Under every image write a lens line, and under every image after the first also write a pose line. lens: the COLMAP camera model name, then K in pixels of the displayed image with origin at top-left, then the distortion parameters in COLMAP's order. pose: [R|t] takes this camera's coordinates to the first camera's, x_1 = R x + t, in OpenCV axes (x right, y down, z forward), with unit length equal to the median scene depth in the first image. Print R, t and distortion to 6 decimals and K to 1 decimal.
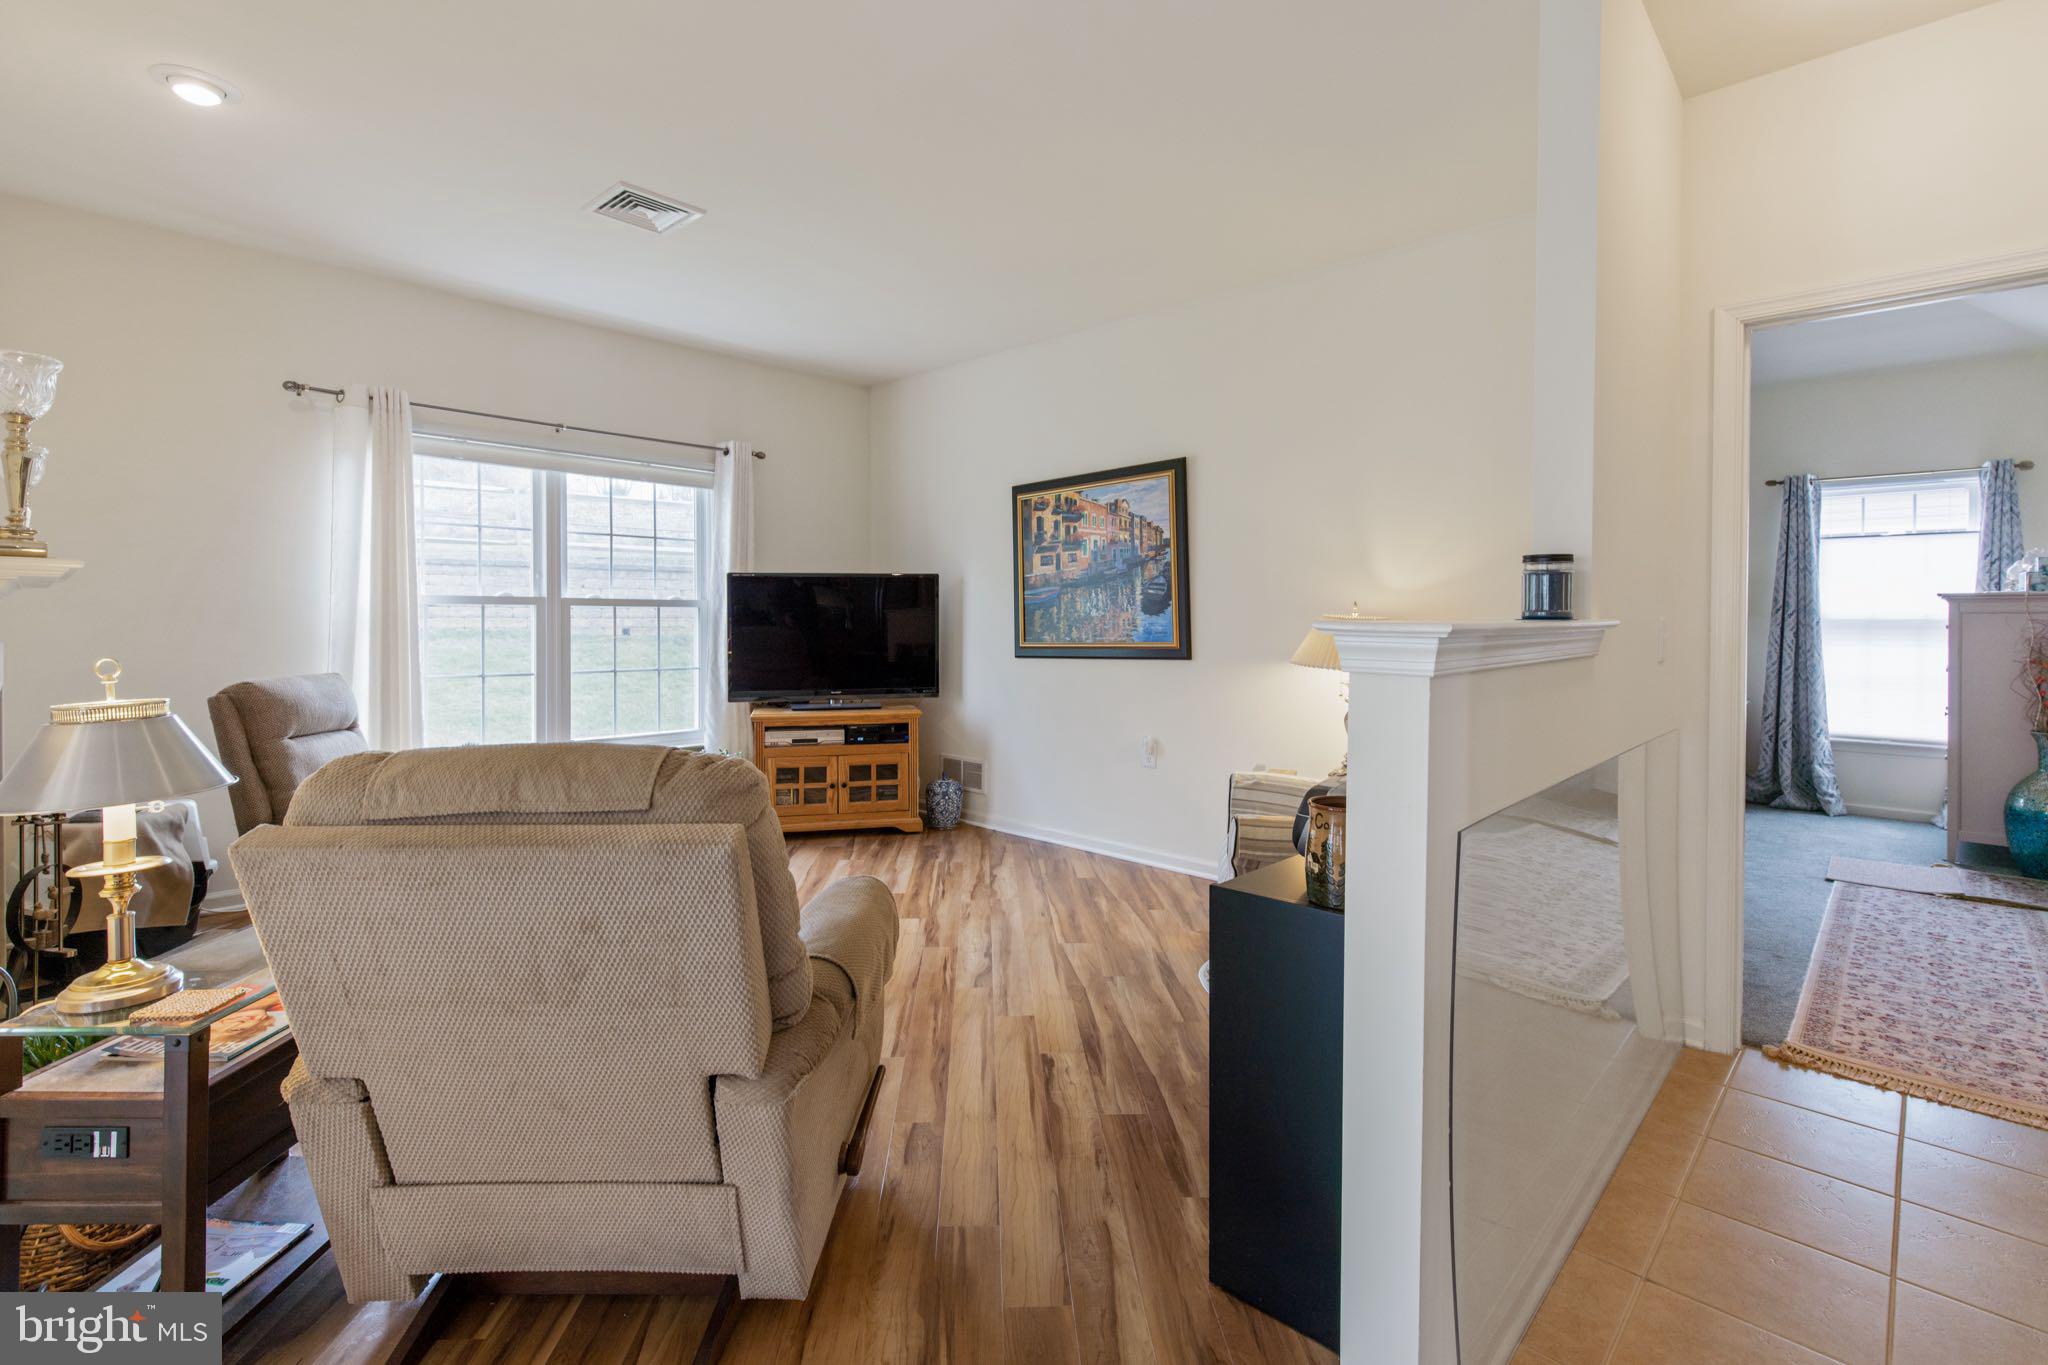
lens RADIAL K [[944.9, 0, 1025.3], [0, 944.9, 627.4], [0, 0, 1]] dist [0.001265, -0.000274]
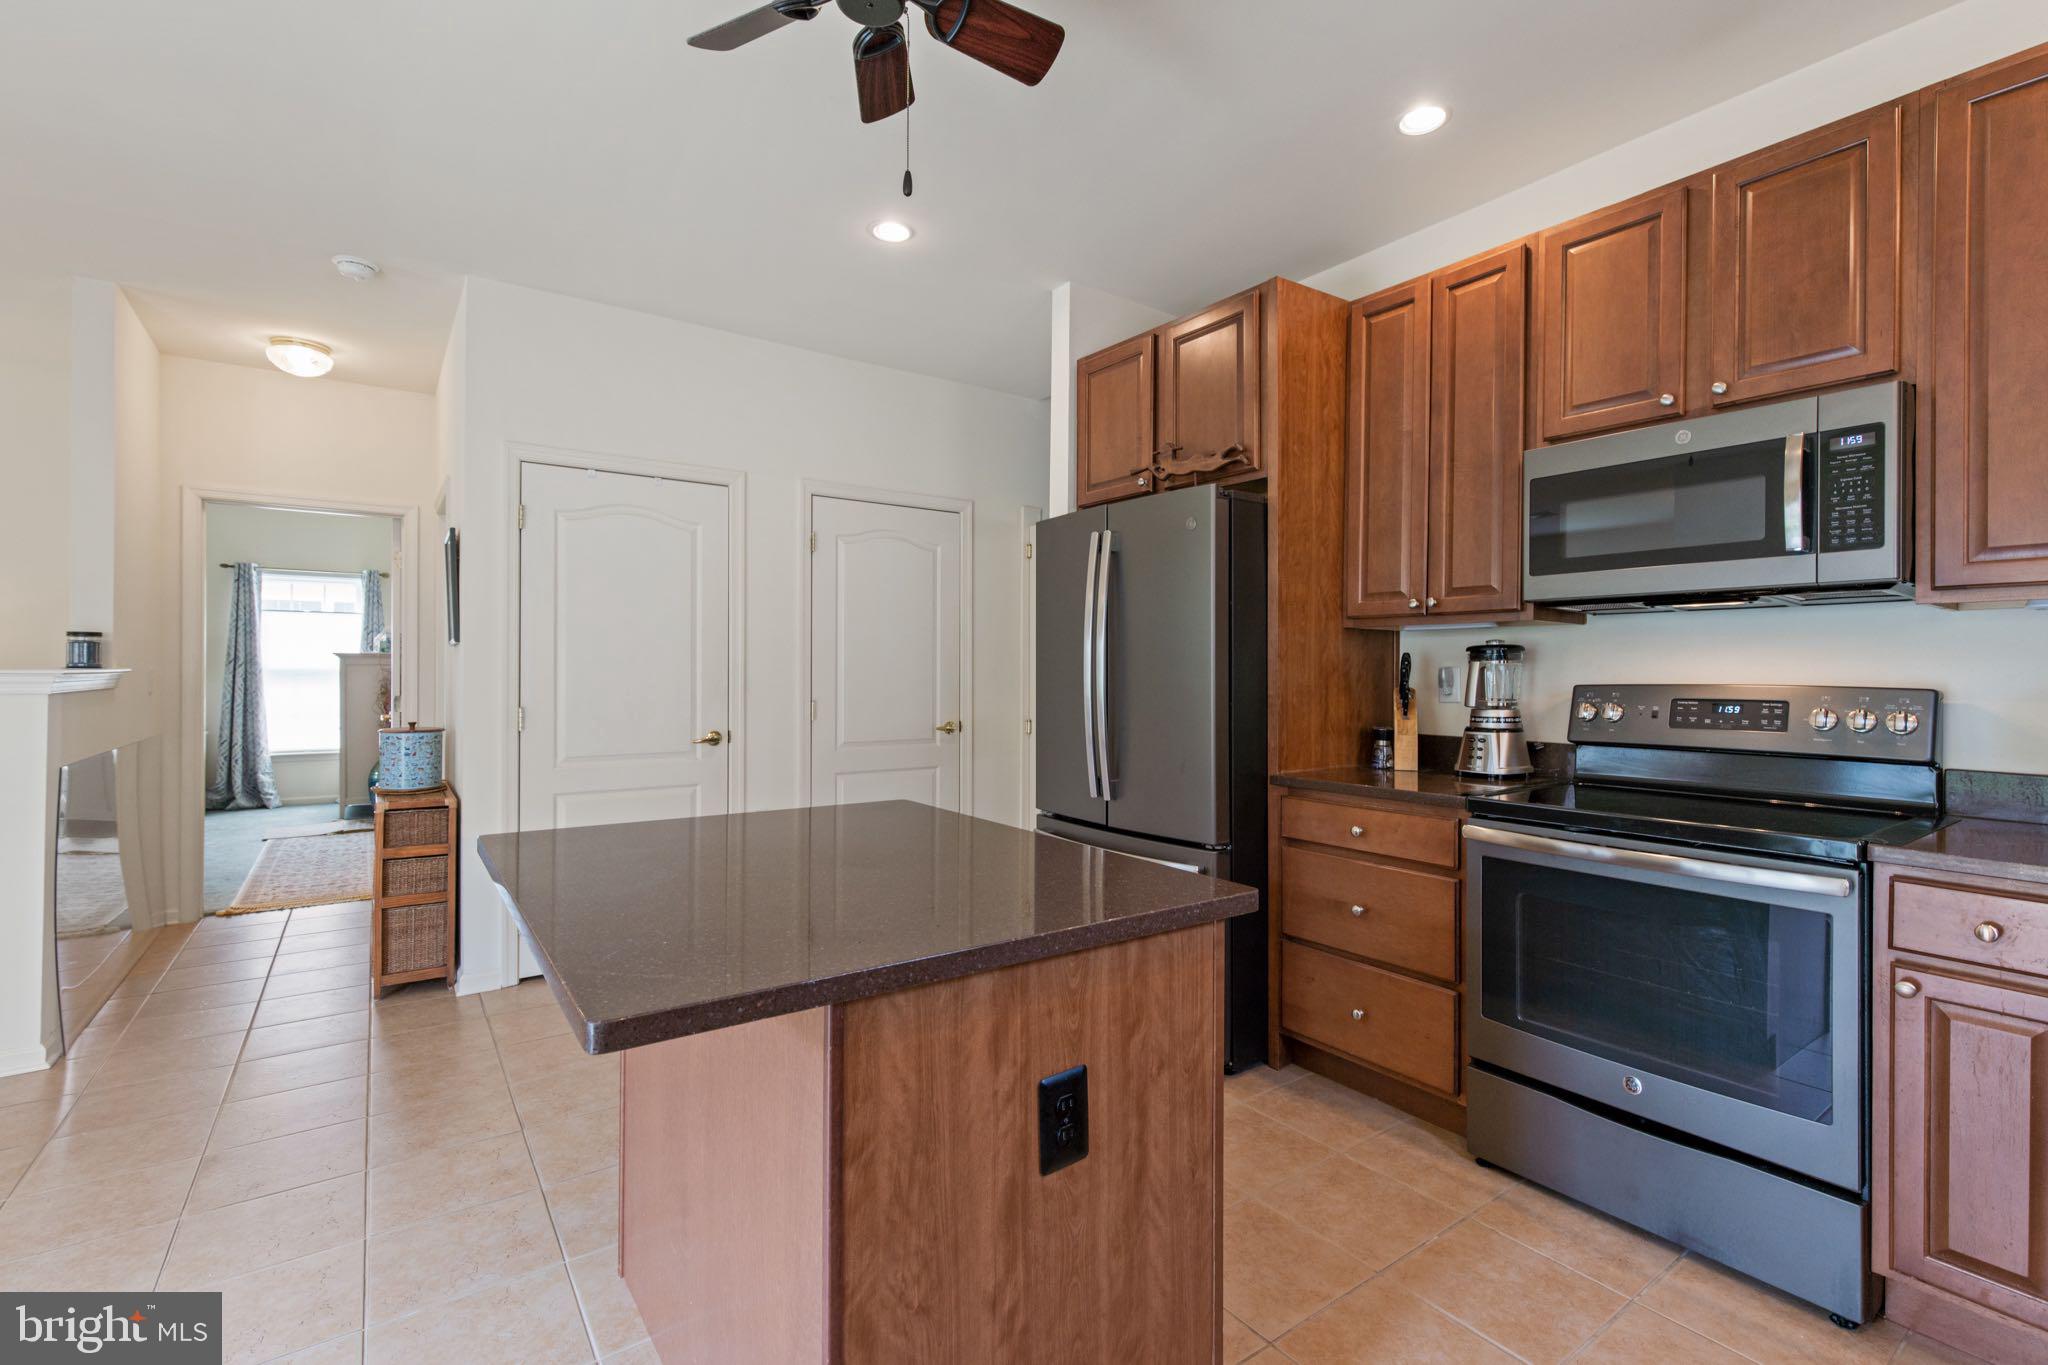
lens RADIAL K [[919.1, 0, 1033.6], [0, 919.1, 670.8], [0, 0, 1]] dist [0.000899, -0.000499]
pose [[0.185817, -0.001587, 0.982583, -0.320354], [0.008391, 0.999965, 0.000028, 0.004630], [-0.982549, 0.008239, 0.185823, -0.423244]]
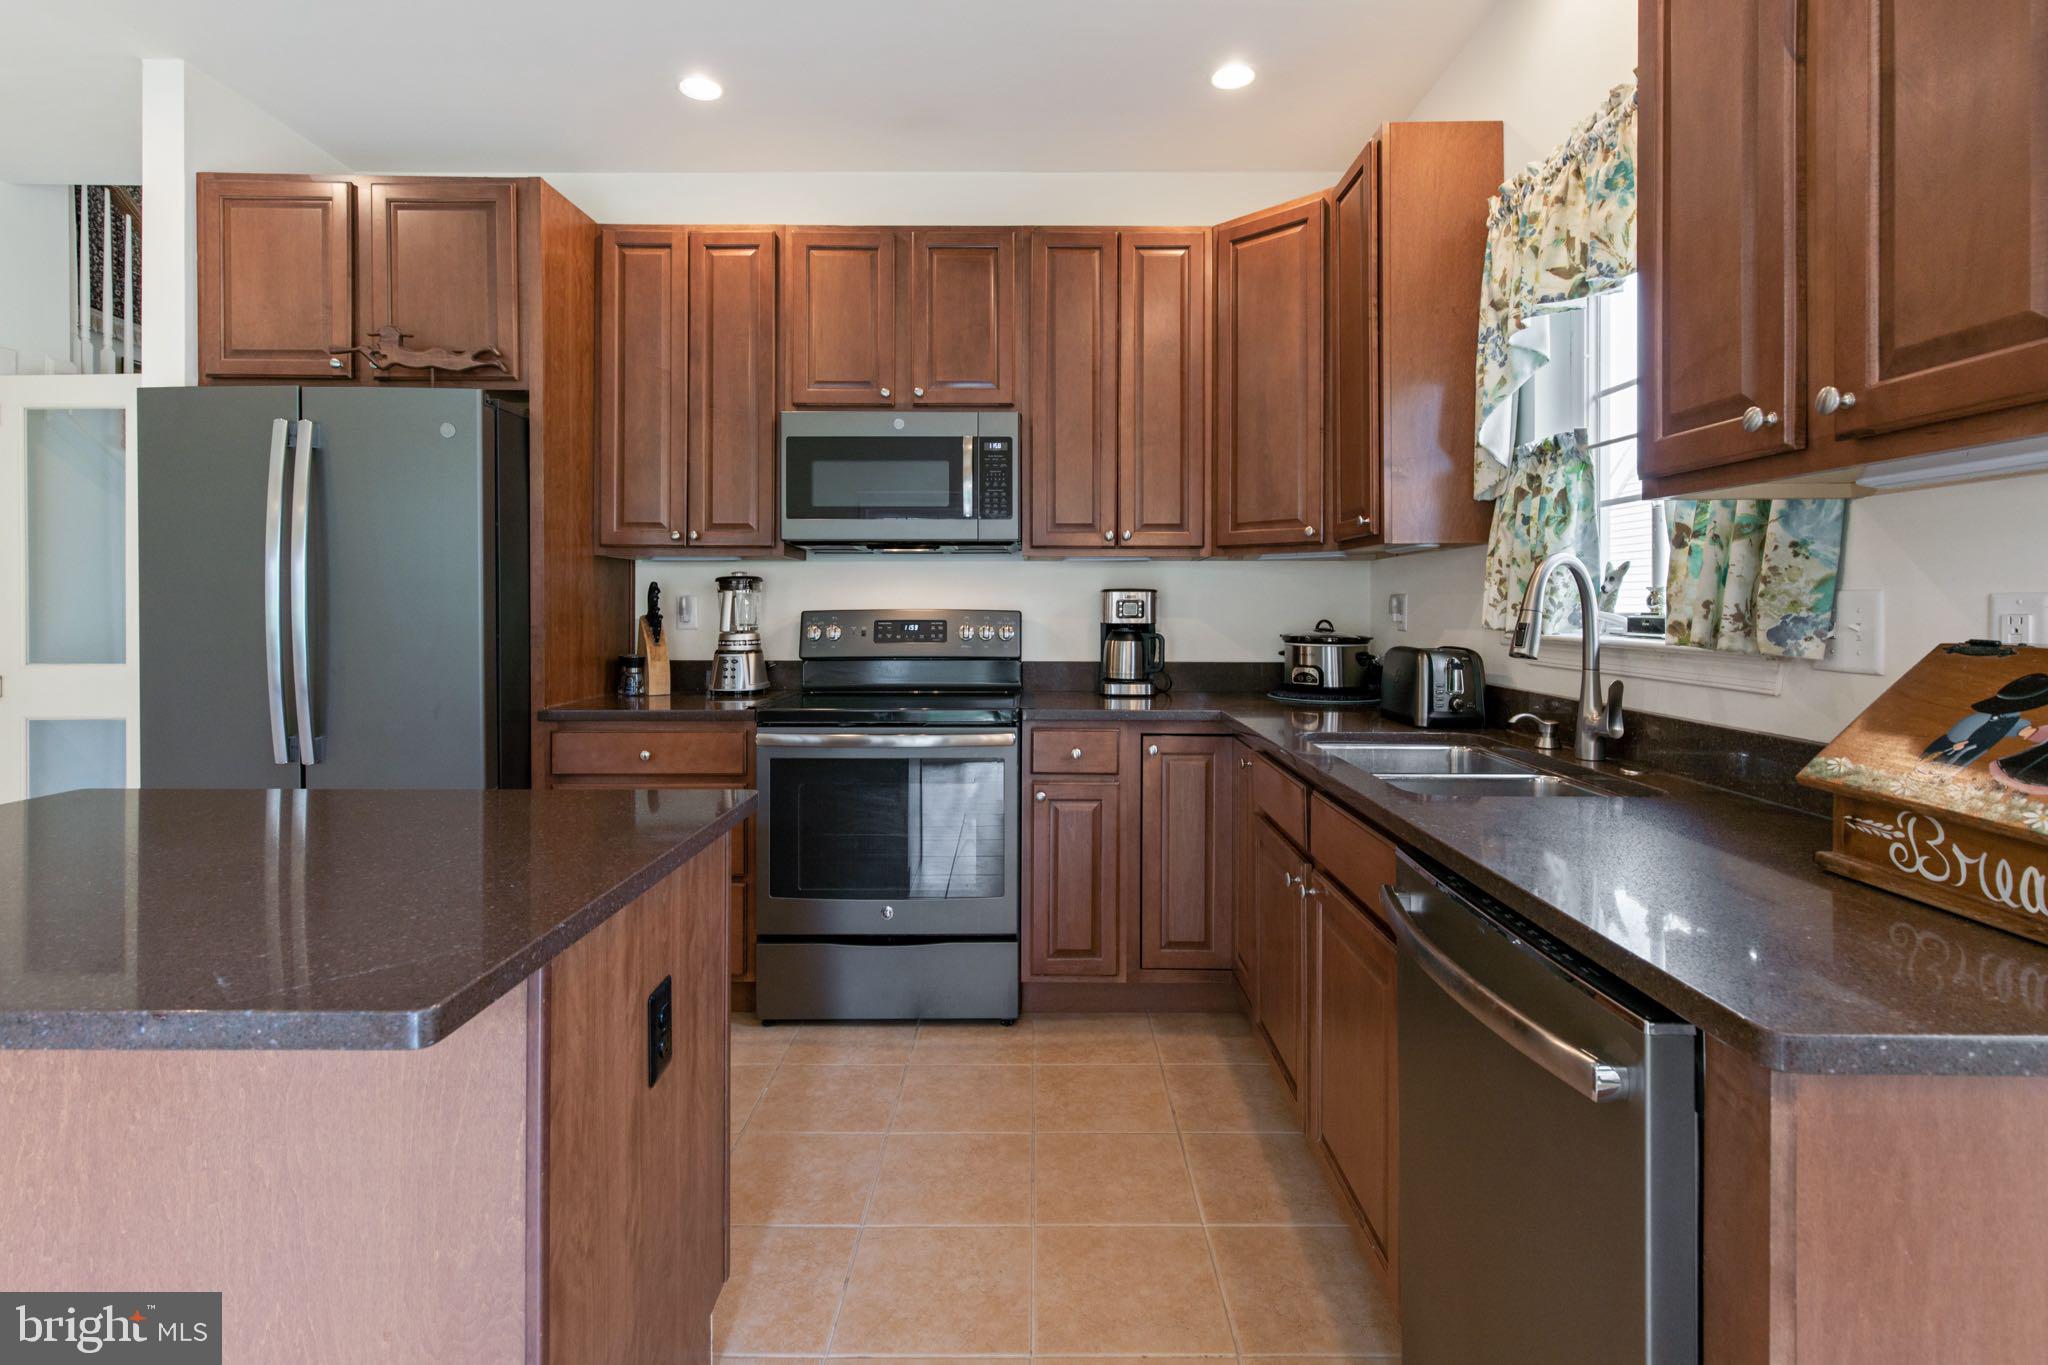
lens RADIAL K [[981.0, 0, 1041.5], [0, 981.0, 611.8], [0, 0, 1]] dist [0.000403, -0.000104]
pose [[-0.692997, -0.009302, 0.720881, -0.344268], [0.006304, 0.999800, 0.018961, 0.004198], [-0.720913, 0.017685, -0.692800, -0.284811]]
